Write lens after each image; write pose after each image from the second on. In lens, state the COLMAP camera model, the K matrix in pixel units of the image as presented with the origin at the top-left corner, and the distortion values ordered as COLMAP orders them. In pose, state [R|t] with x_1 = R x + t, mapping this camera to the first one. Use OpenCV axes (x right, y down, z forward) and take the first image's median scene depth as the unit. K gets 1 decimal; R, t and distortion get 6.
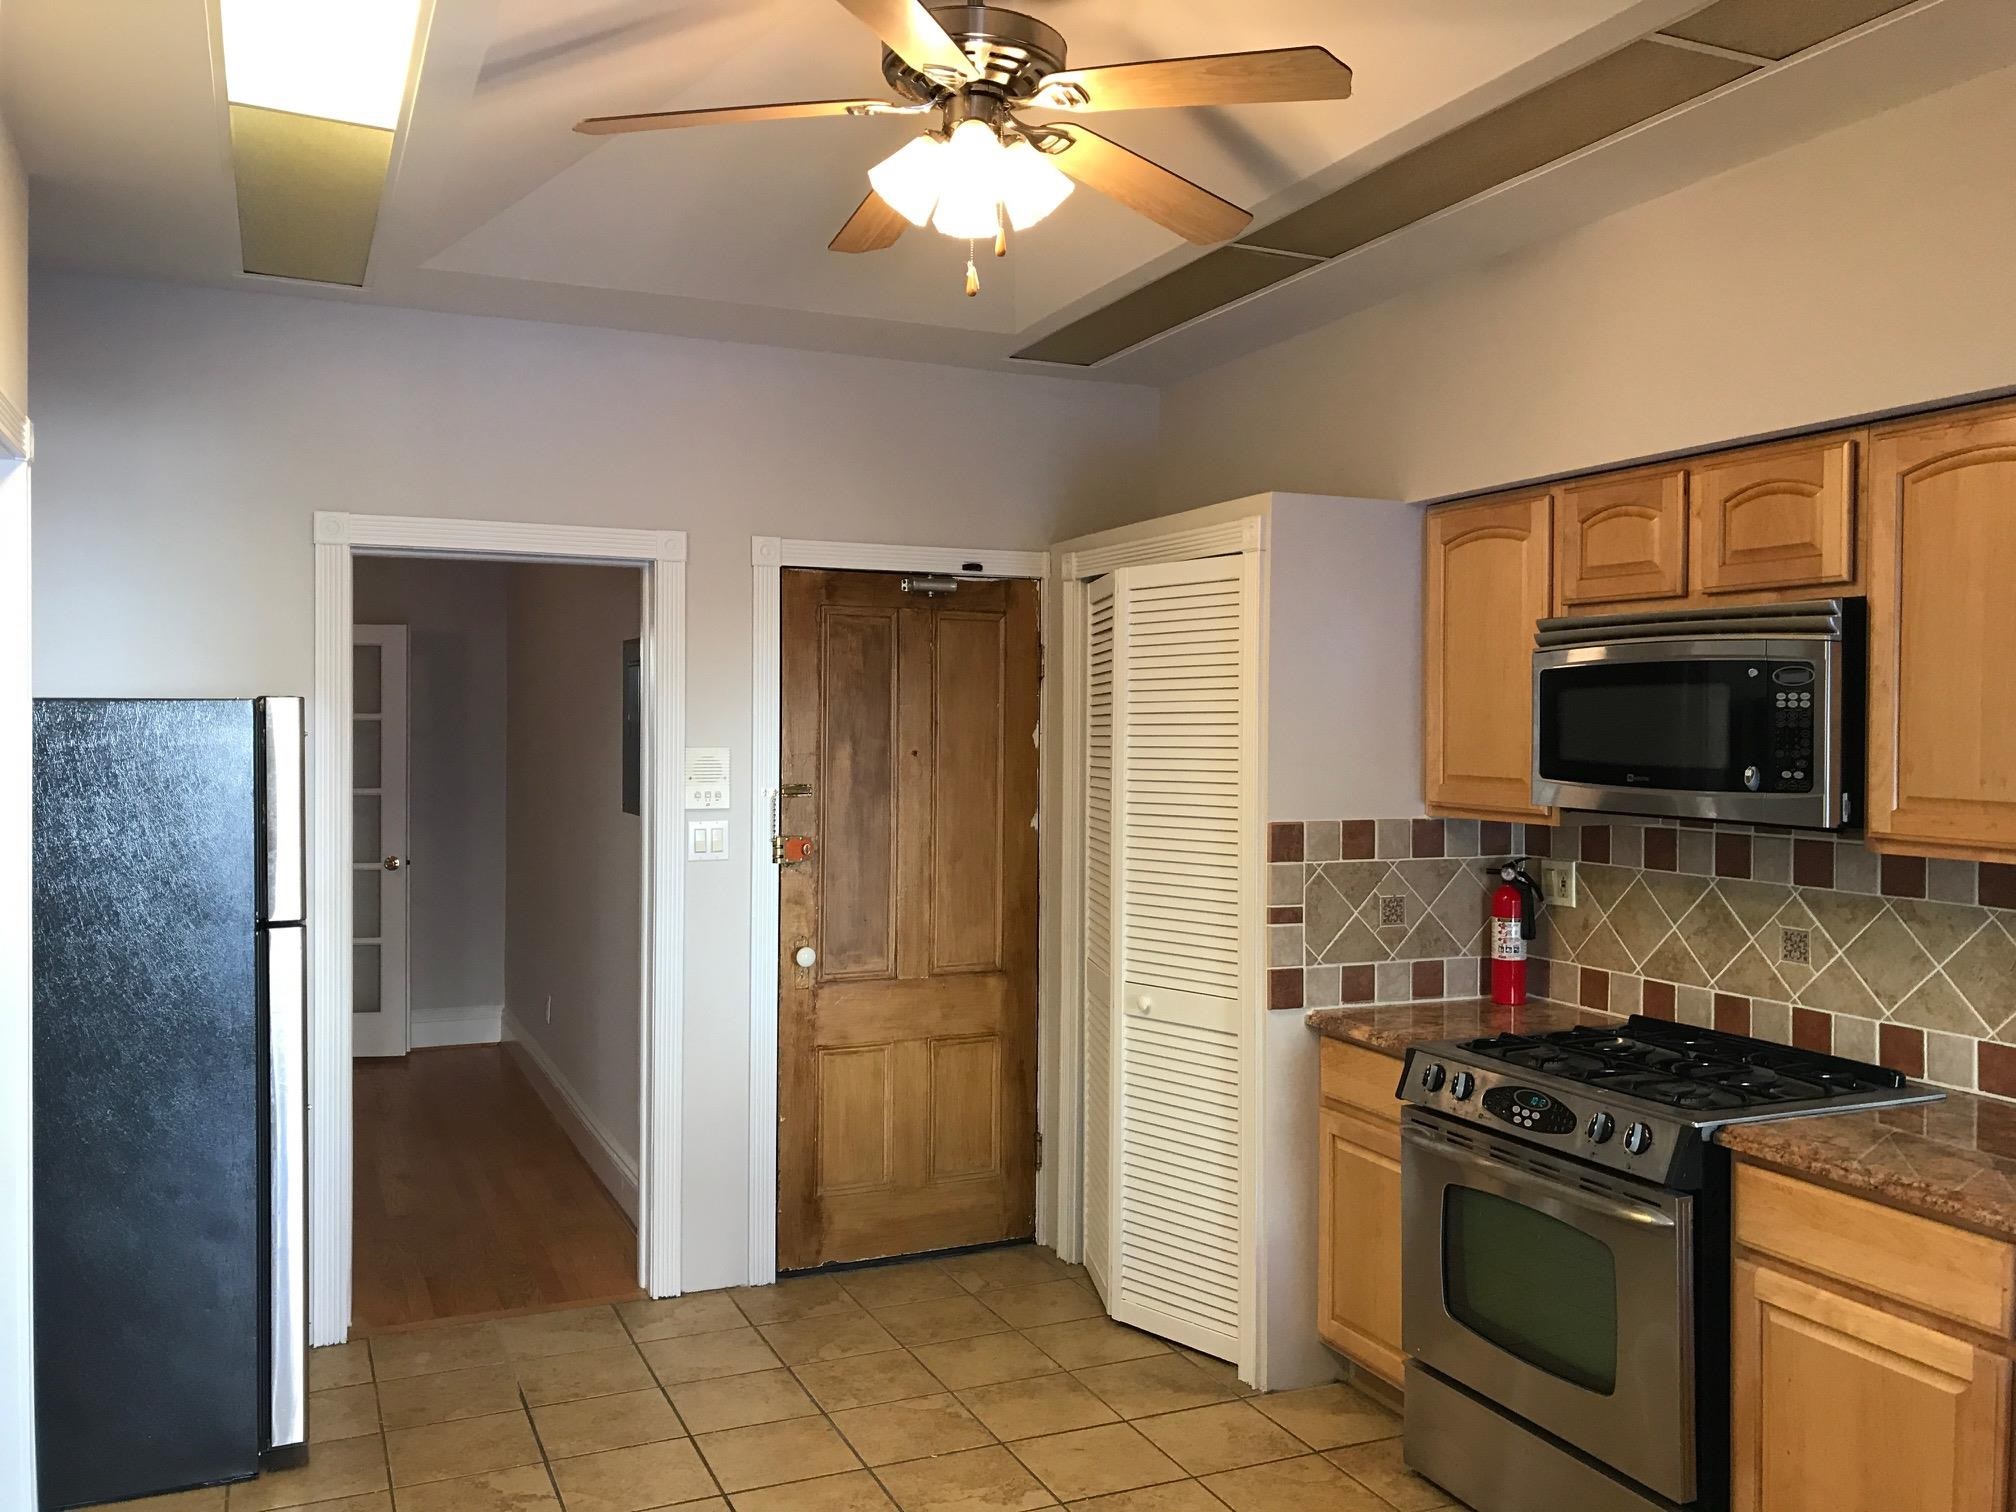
lens RADIAL K [[1609.7, 0, 1016.7], [0, 1609.7, 739.8], [0, 0, 1]] dist [0.042369, -0.066796]
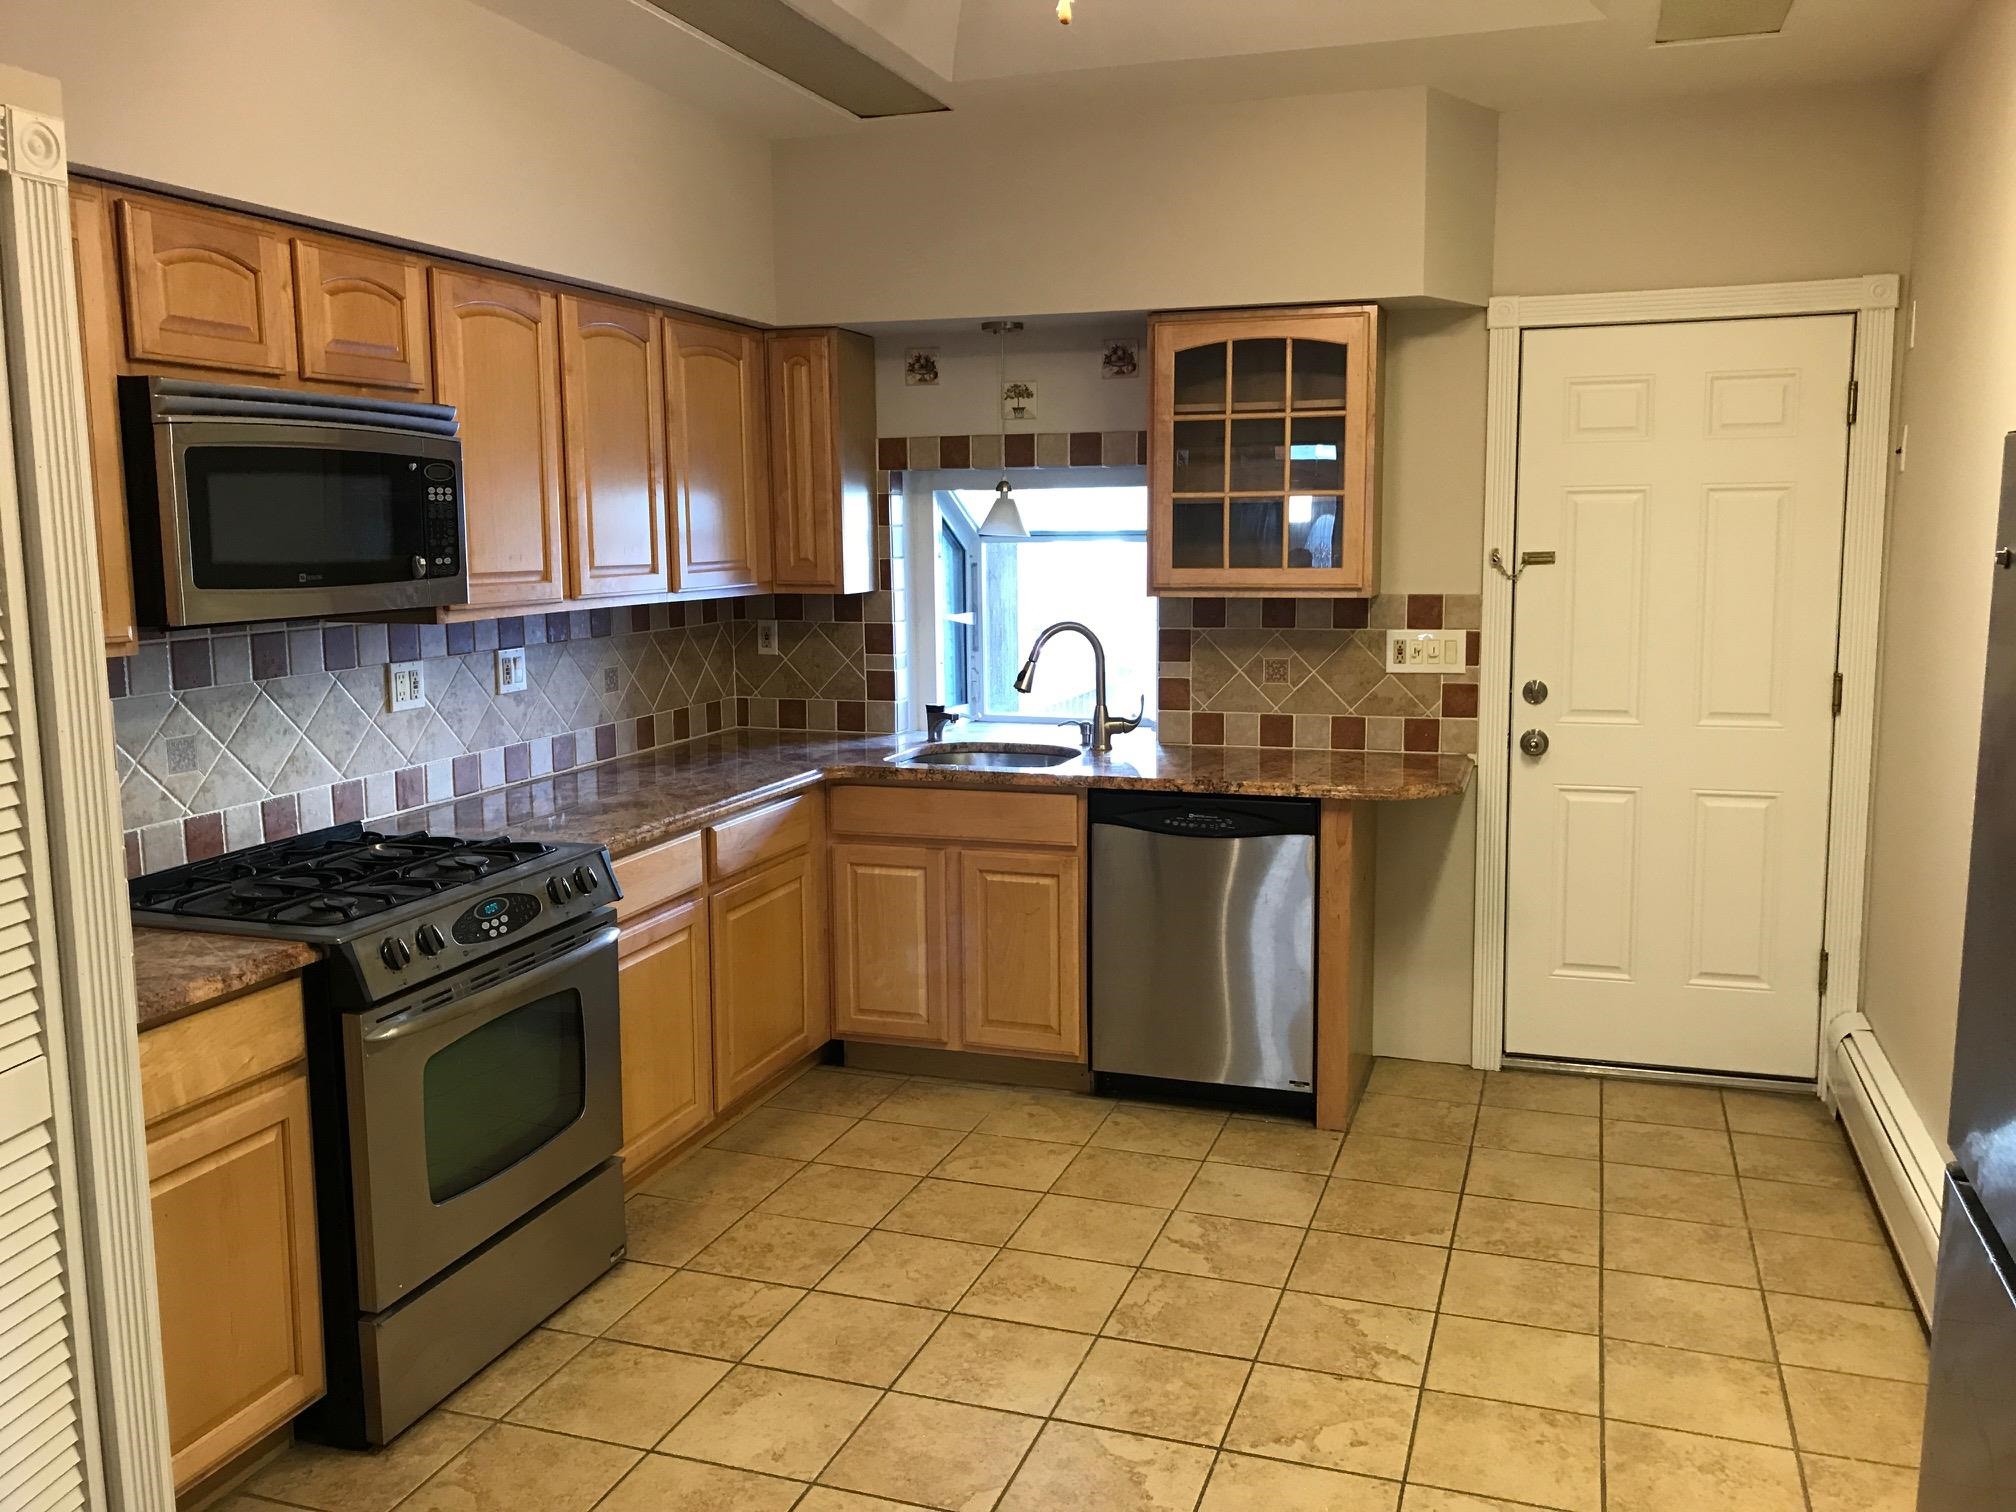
lens RADIAL K [[1609.7, 0, 1031.8], [0, 1609.7, 702.6], [0, 0, 1]] dist [0.042369, -0.066796]
pose [[-0.727450, -0.080665, 0.681402, -0.558264], [0.008597, 0.991916, 0.126603, -0.018355], [-0.686106, 0.097955, -0.720876, 1.449305]]
